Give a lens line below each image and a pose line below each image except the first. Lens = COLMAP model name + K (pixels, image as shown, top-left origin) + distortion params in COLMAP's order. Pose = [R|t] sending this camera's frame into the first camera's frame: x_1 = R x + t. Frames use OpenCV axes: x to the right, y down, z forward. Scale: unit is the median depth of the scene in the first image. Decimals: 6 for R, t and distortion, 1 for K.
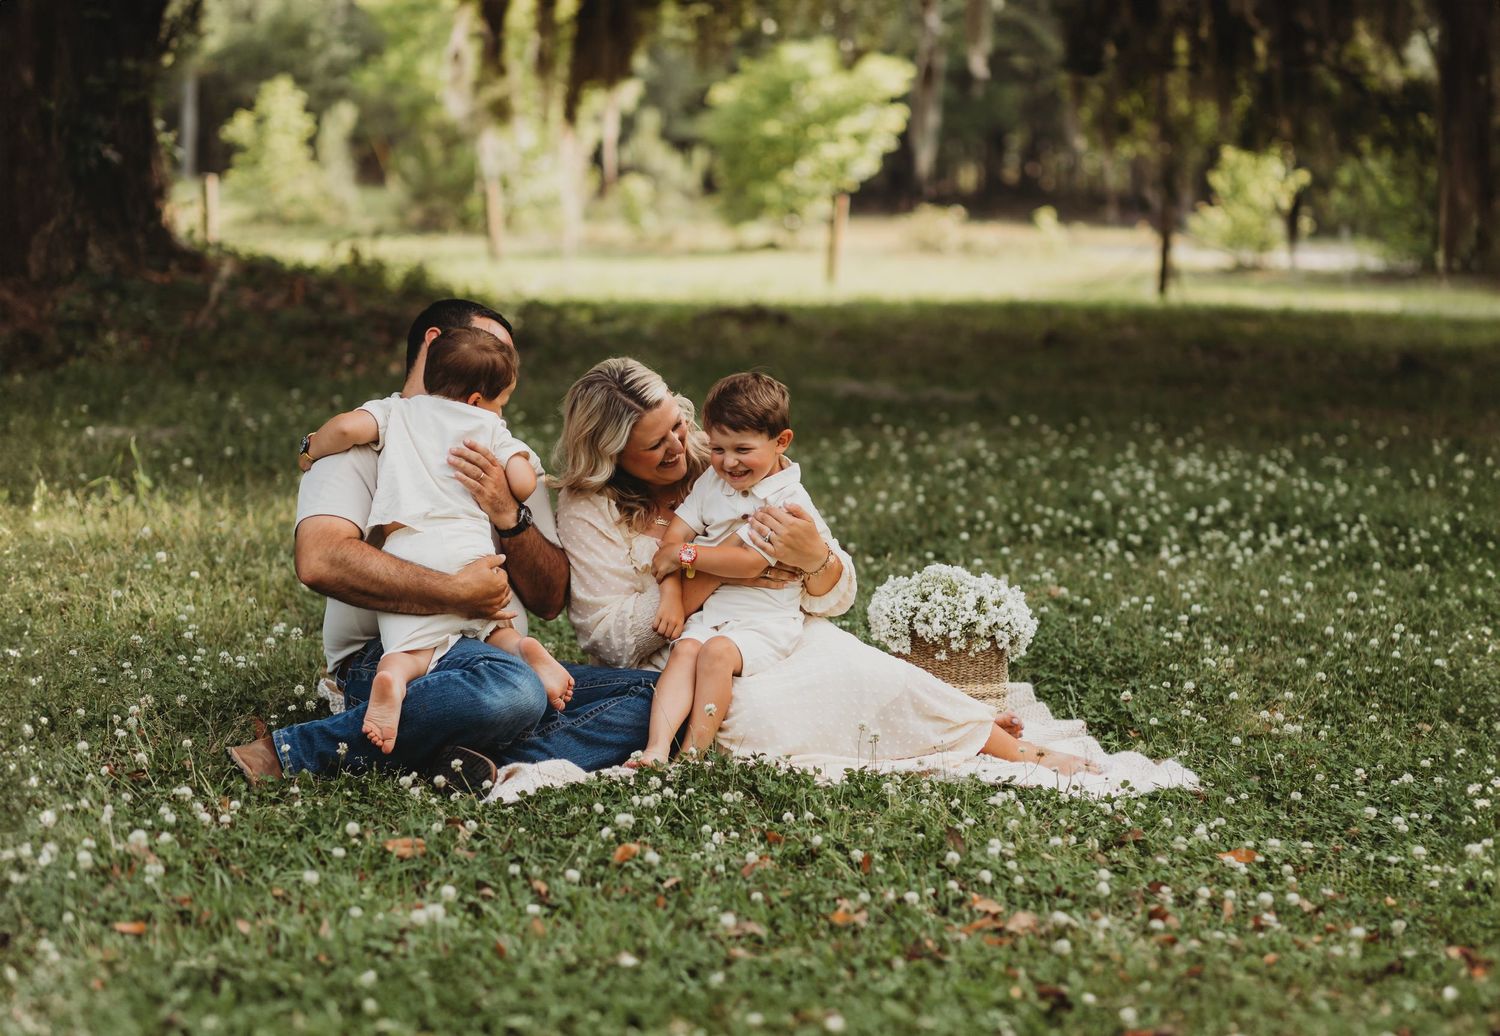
lens RADIAL K [[3702.2, 0, 753.1], [0, 3702.2, 519.6], [0, 0, 1]] dist [0.067007, 0.000000]
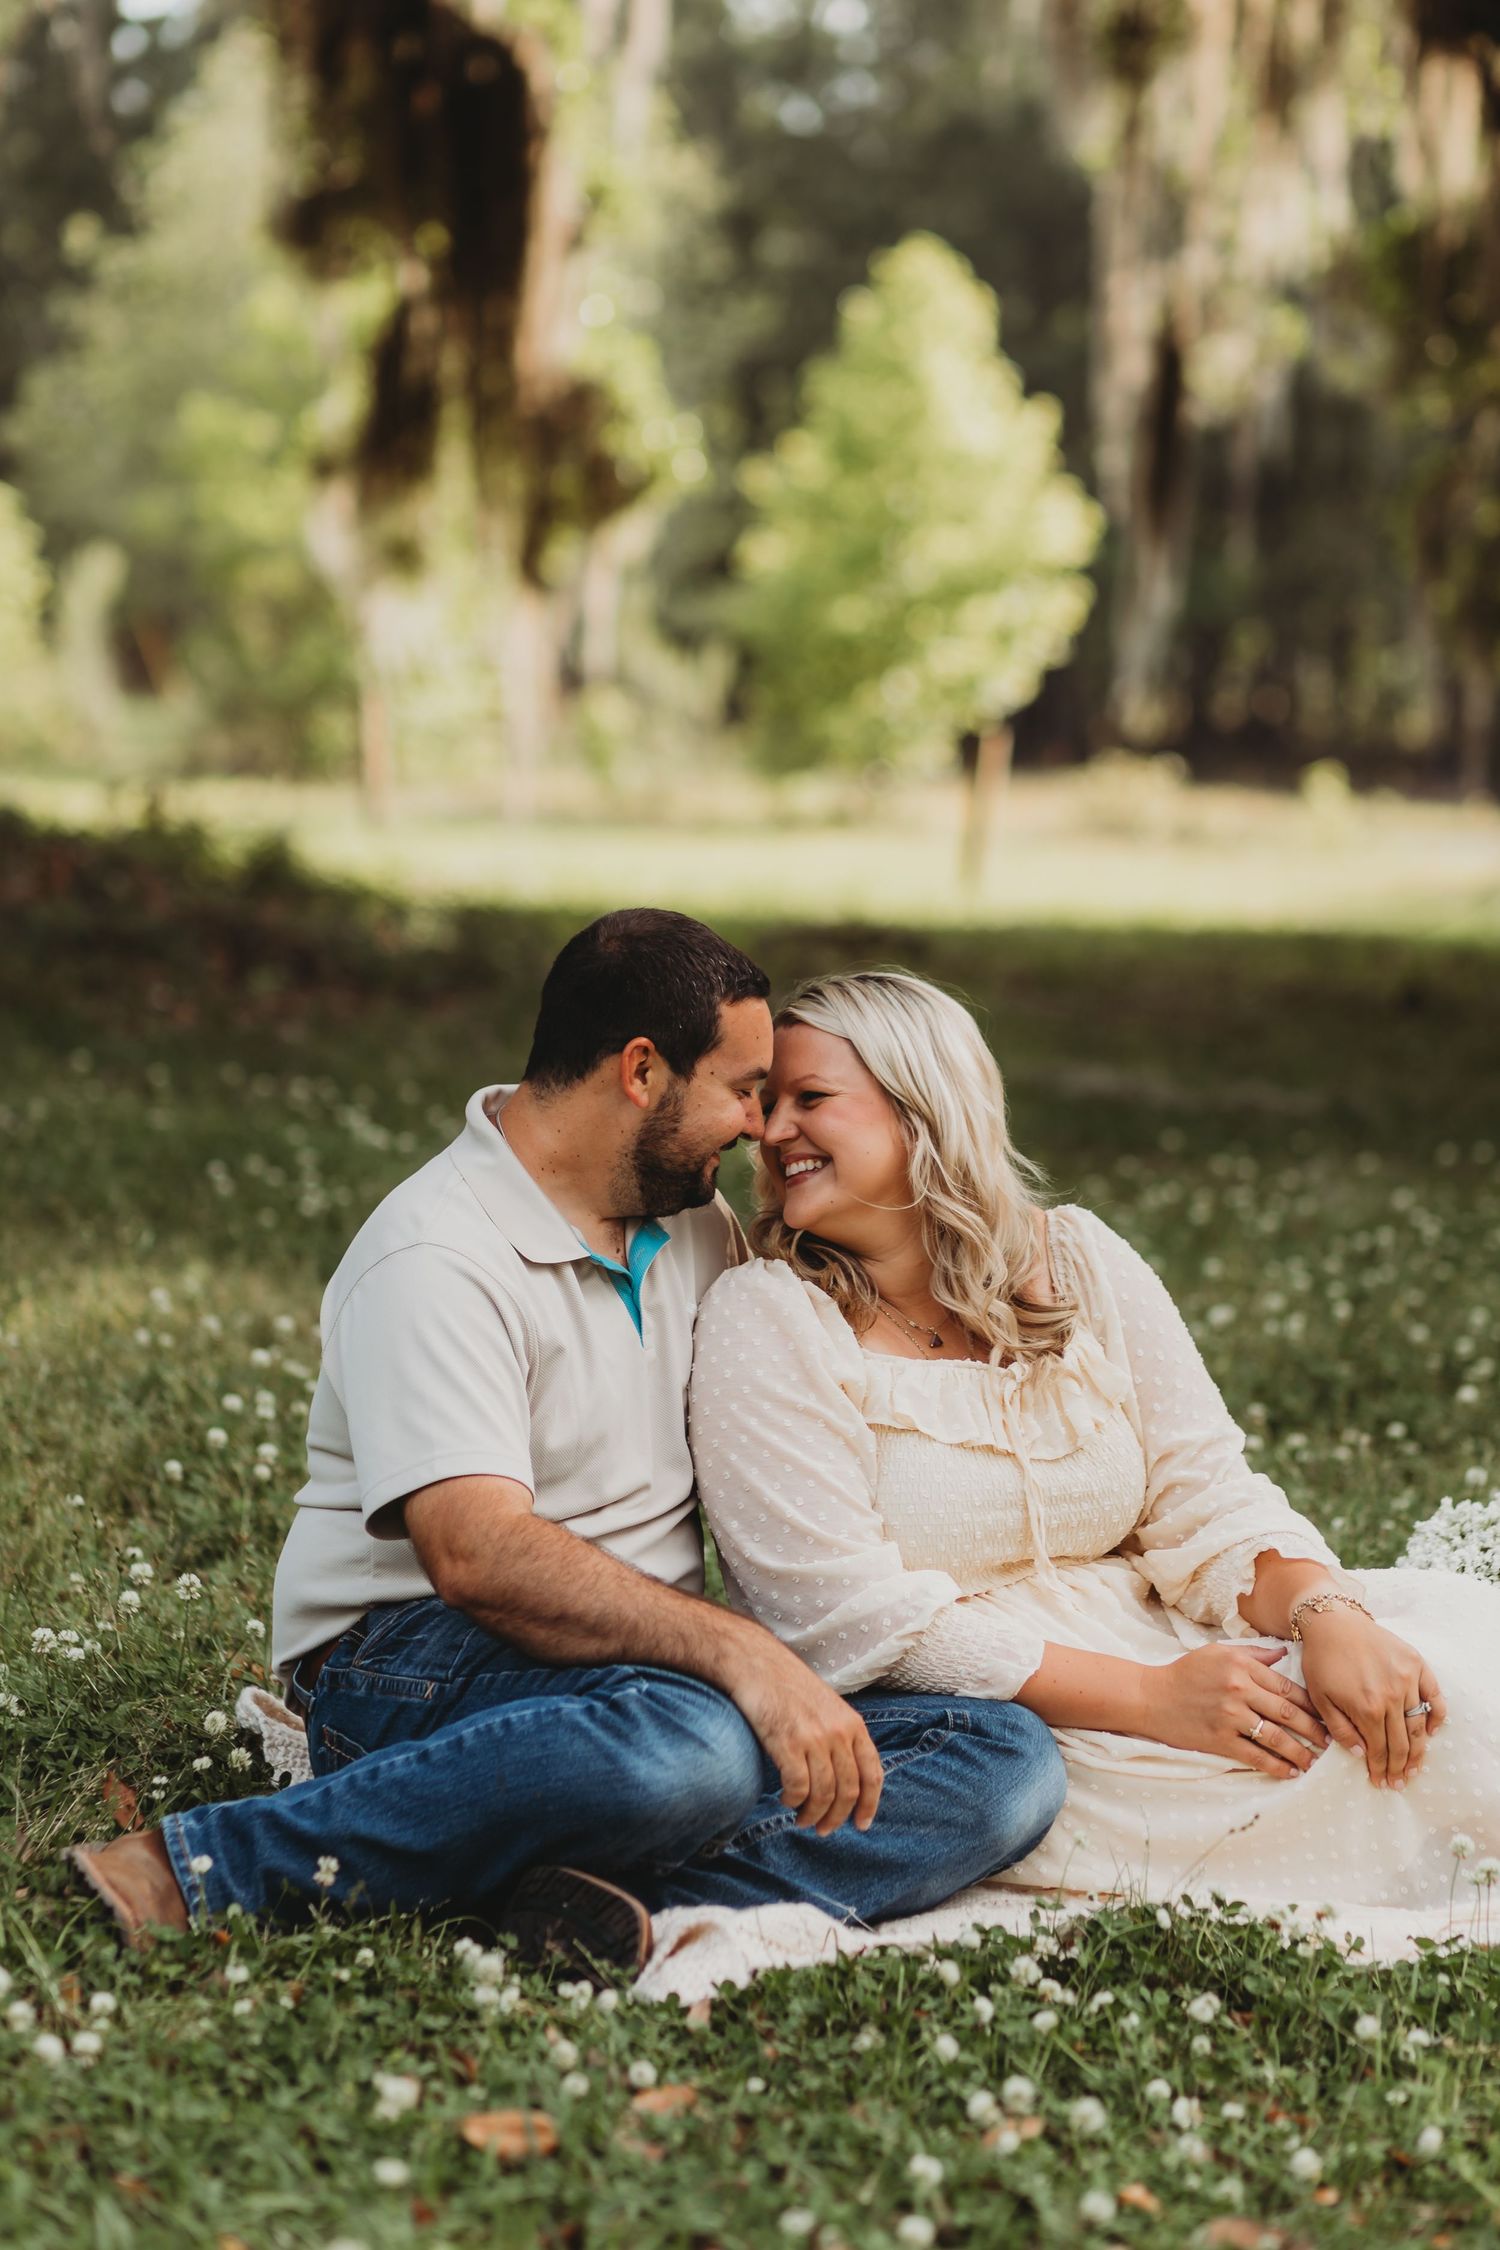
lens RADIAL K [[5456.5, 0, 744.1], [0, 5456.5, 1120.6], [0, 0, 1]] dist [0.075051, 0.000000]
pose [[0.998883, 0.029175, 0.037158, -0.048255], [-0.028412, 0.999378, -0.020898, -0.010043], [-0.037745, 0.019819, 0.999091, 0.177916]]
